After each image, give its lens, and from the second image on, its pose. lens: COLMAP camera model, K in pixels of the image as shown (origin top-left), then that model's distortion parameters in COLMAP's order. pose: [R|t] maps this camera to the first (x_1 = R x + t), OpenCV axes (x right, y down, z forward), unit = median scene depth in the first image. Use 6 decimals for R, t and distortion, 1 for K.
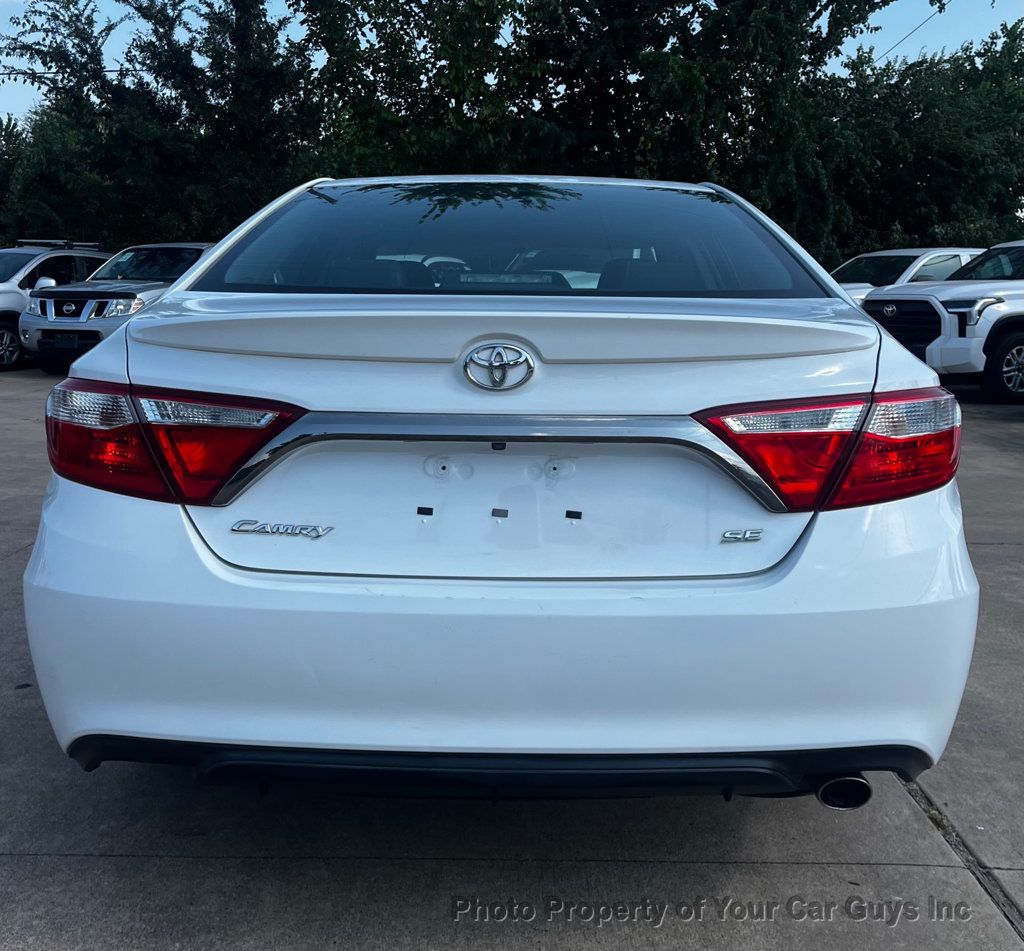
lens RADIAL K [[1164.9, 0, 512.0], [0, 1164.9, 475.5], [0, 0, 1]] dist [0.027701, 0.016580]
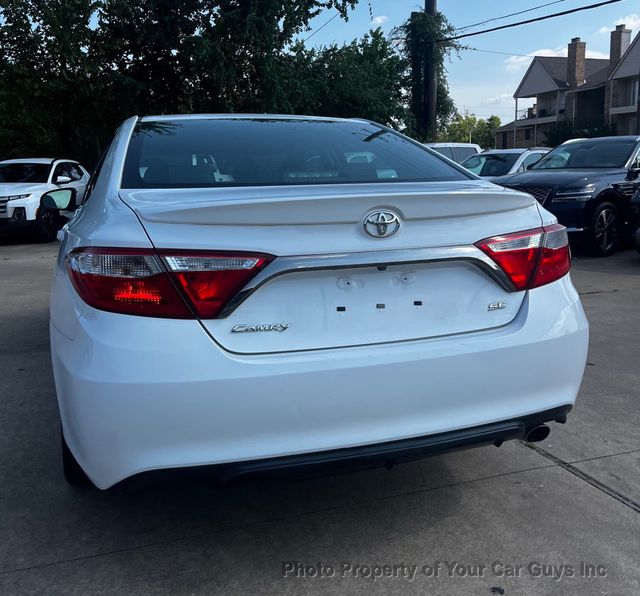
lens RADIAL K [[693.7, 0, 322.5], [0, 693.7, 277.7], [0, 0, 1]] dist [0.025015, 0.014923]
pose [[0.937174, -0.081957, 0.339100, -0.355563], [0.086560, 0.996245, 0.001553, -0.016126], [-0.337954, 0.027897, 0.940749, 0.023636]]
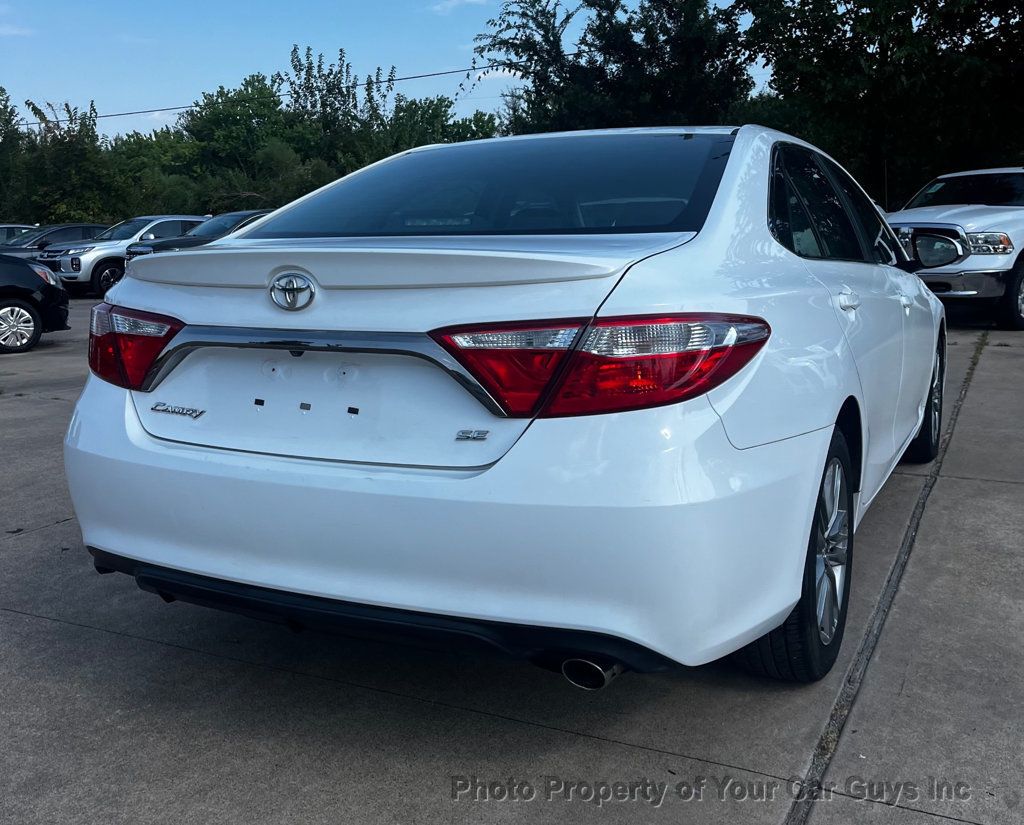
lens RADIAL K [[1069.3, 0, 490.6], [0, 1069.3, 405.6], [0, 0, 1]] dist [0.016136, 0.025292]
pose [[0.887079, 0.049113, -0.458998, 0.564598], [-0.049185, 0.998720, 0.011808, 0.006006], [0.458990, 0.012101, 0.888359, 0.038142]]
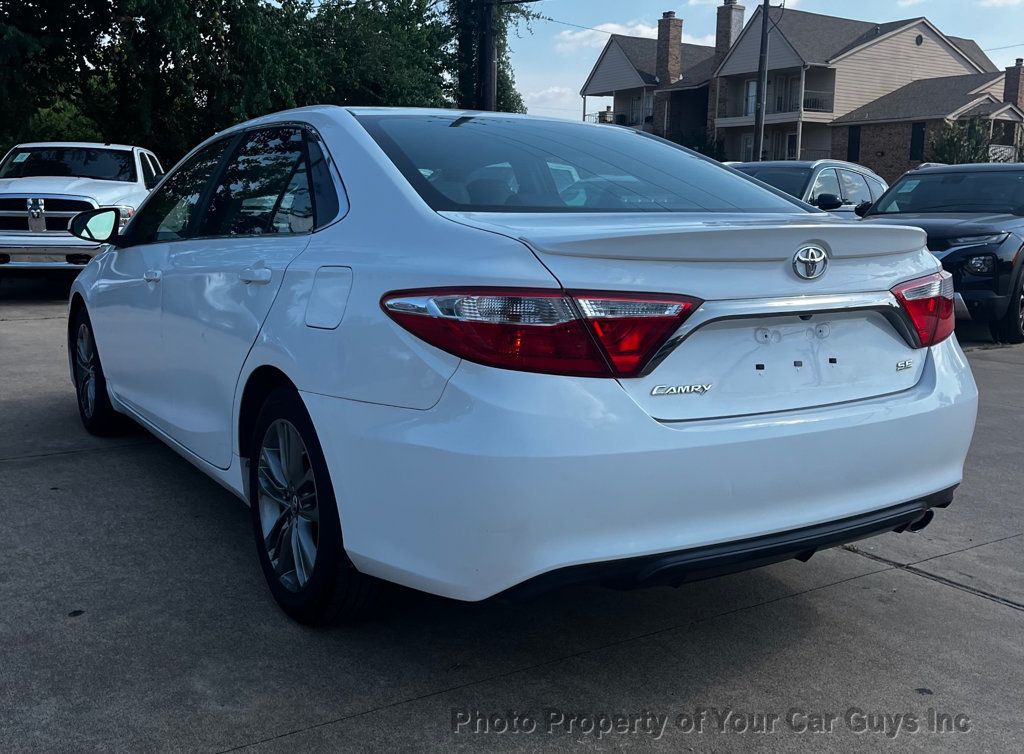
lens RADIAL K [[1072.9, 0, 515.7], [0, 1072.9, 416.3], [0, 0, 1]] dist [0.040346, -0.006417]
pose [[0.829080, -0.111269, 0.547946, -0.830648], [0.087516, 0.993744, 0.069378, -0.021341], [-0.552238, -0.009566, 0.833631, 0.053783]]
